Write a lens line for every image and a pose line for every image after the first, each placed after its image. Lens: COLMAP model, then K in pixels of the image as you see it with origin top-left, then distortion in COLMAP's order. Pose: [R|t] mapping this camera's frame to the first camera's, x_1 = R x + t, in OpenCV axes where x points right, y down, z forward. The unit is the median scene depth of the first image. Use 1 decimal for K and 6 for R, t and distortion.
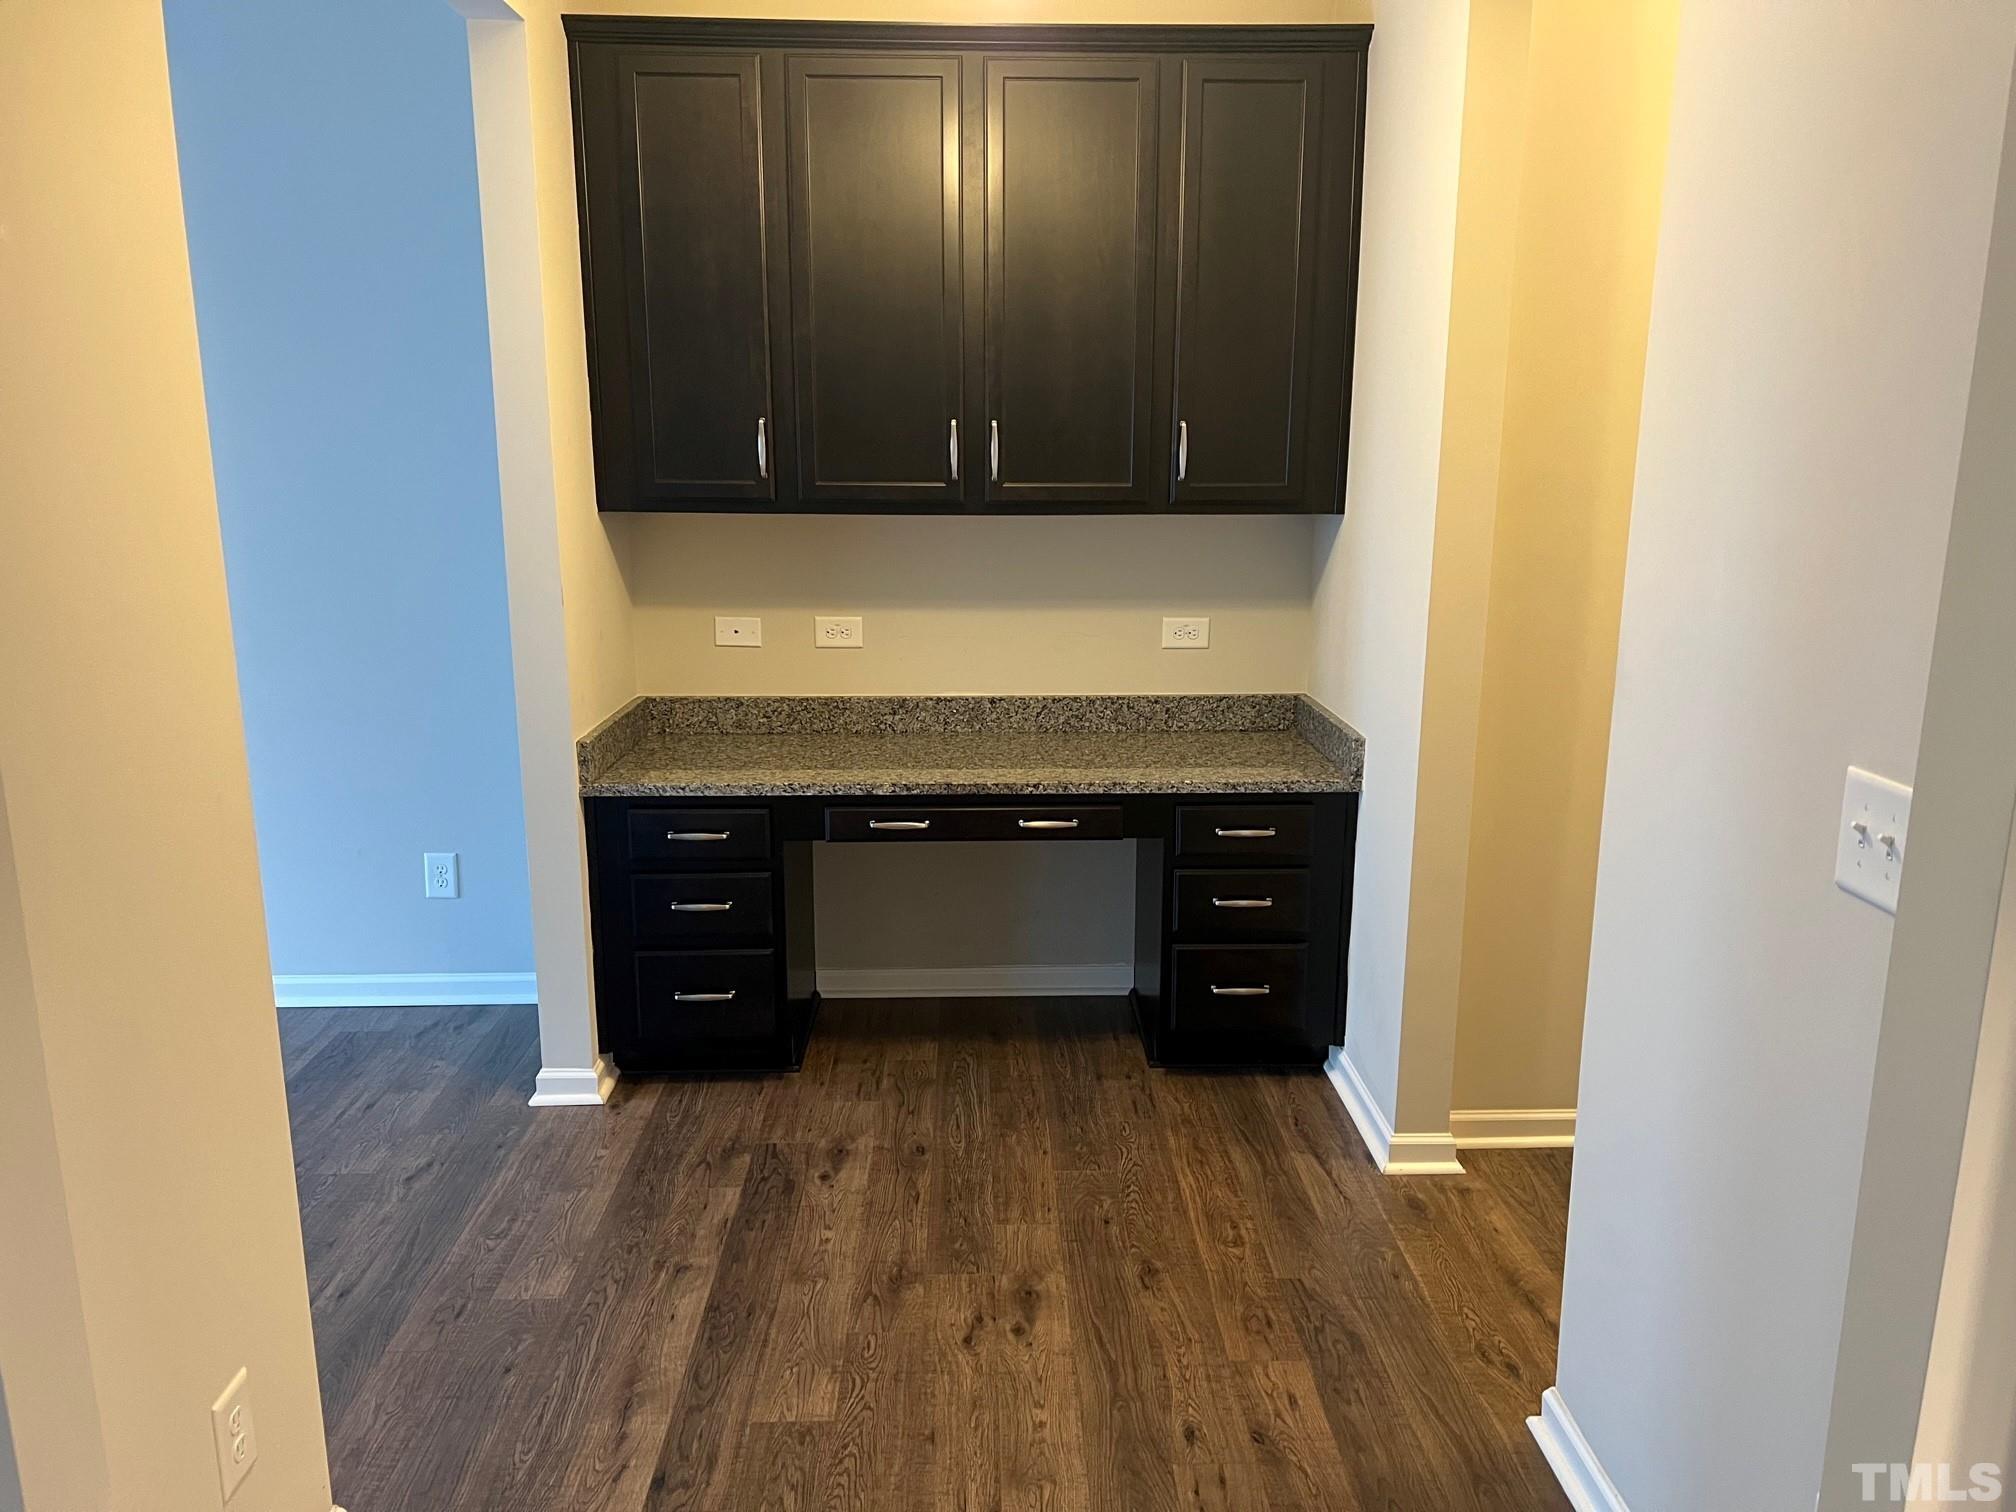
lens RADIAL K [[1498.4, 0, 1013.3], [0, 1498.4, 751.9], [0, 0, 1]] dist [0.007386, -0.006244]
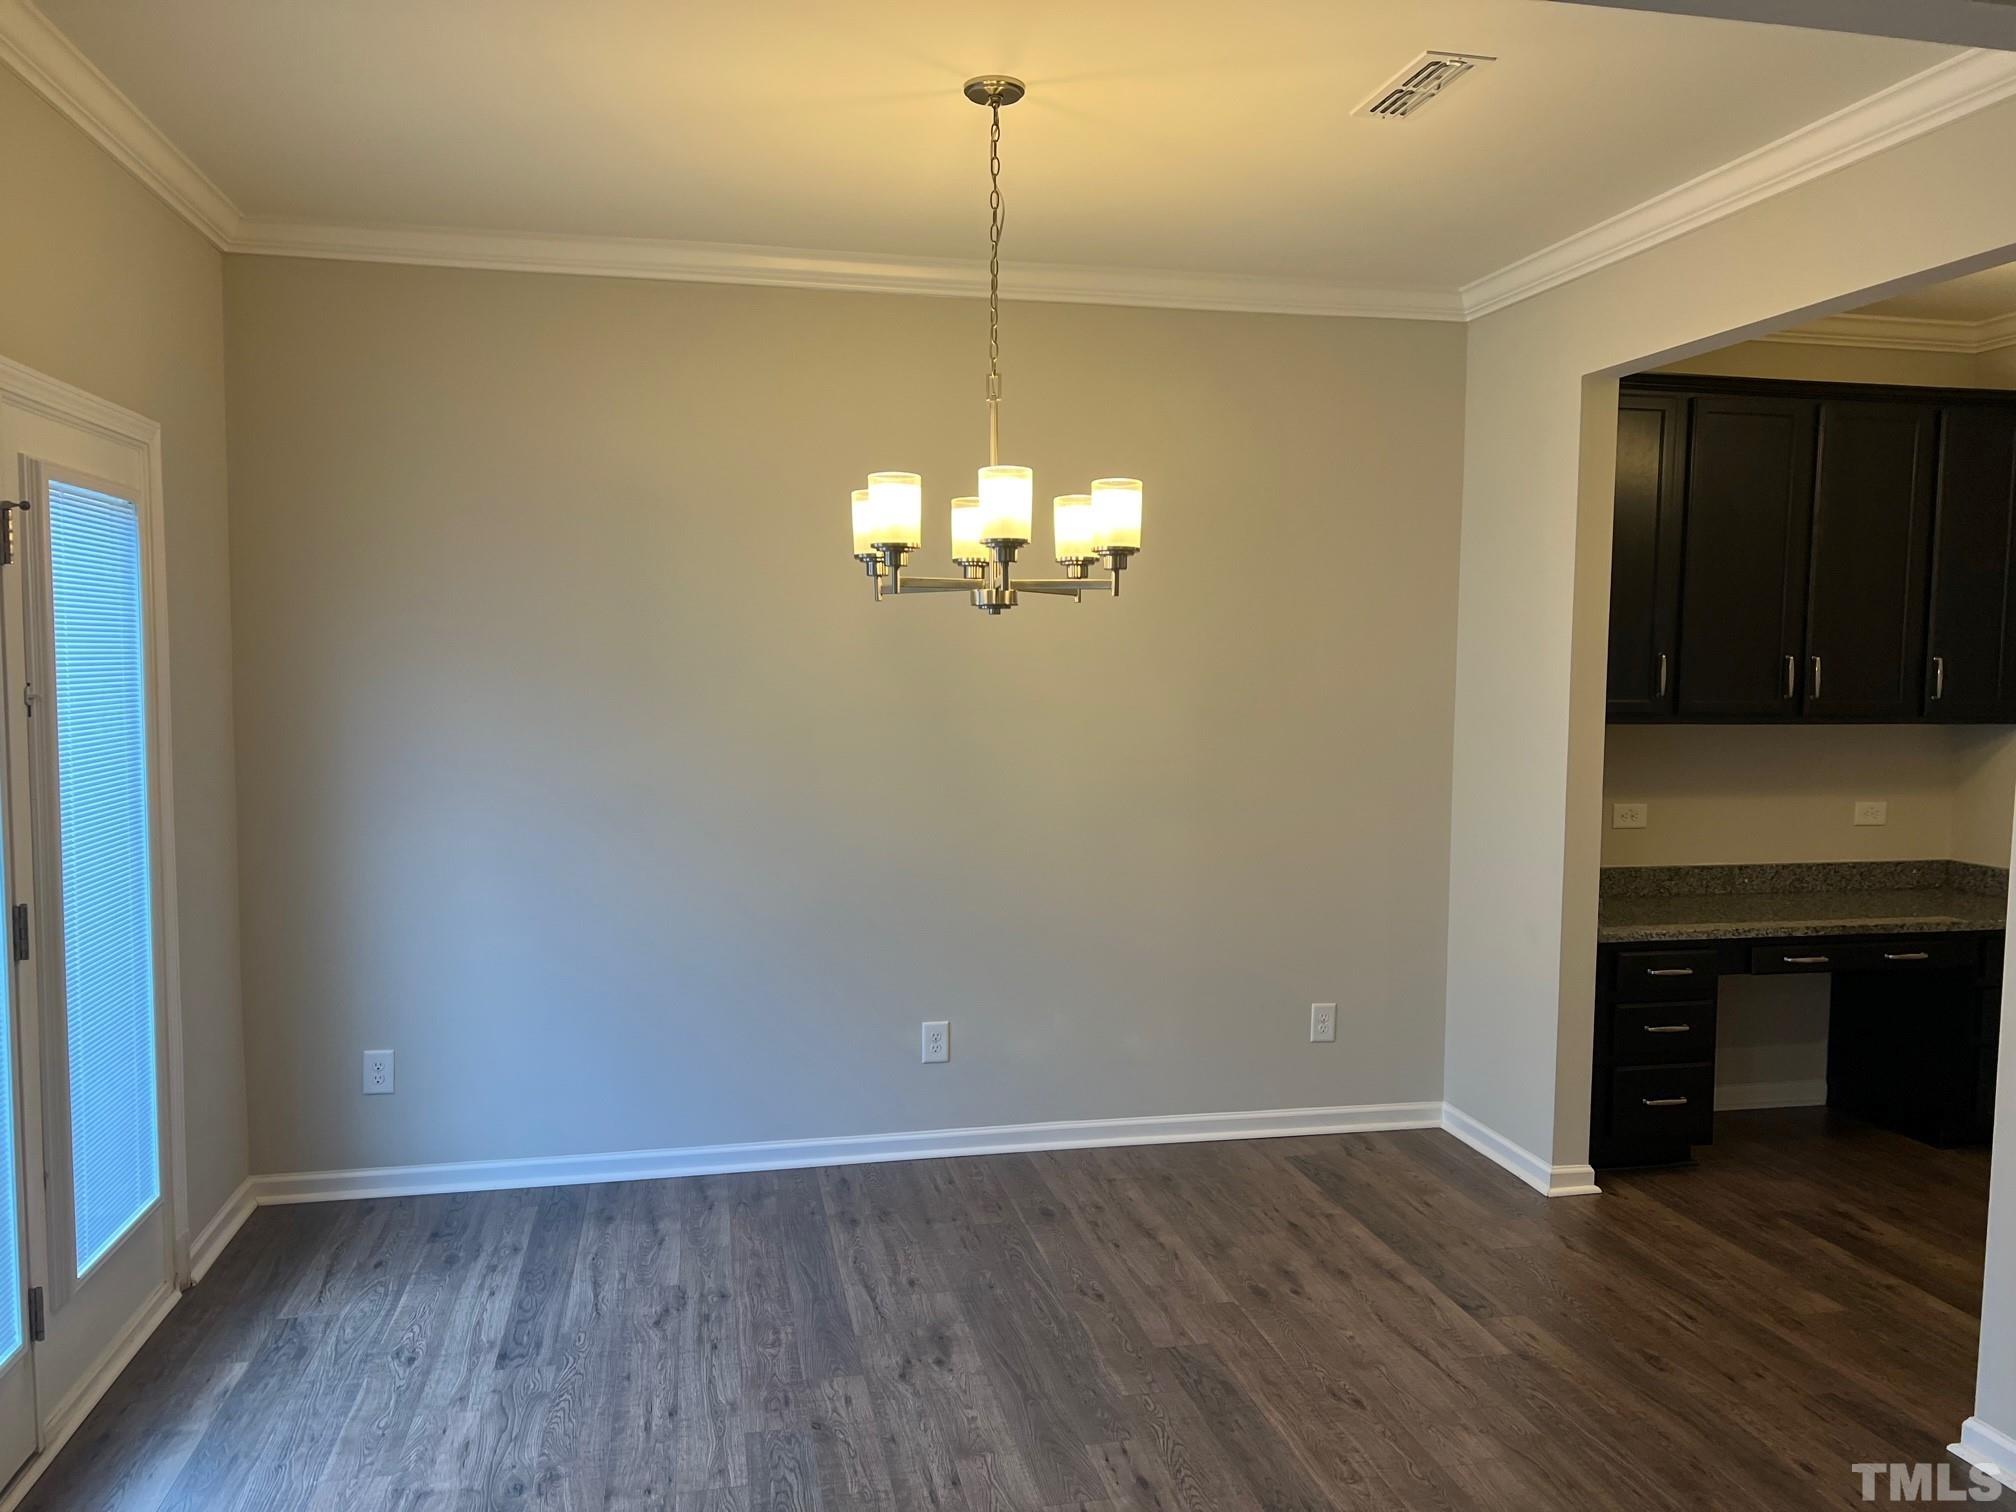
lens RADIAL K [[1498.4, 0, 1008.5], [0, 1498.4, 758.3], [0, 0, 1]] dist [0.007386, -0.006244]
pose [[0.986538, -0.006243, 0.163411, -0.935205], [0.027820, 0.991112, -0.130090, 0.024882], [-0.161146, 0.132885, 0.977944, -0.182262]]
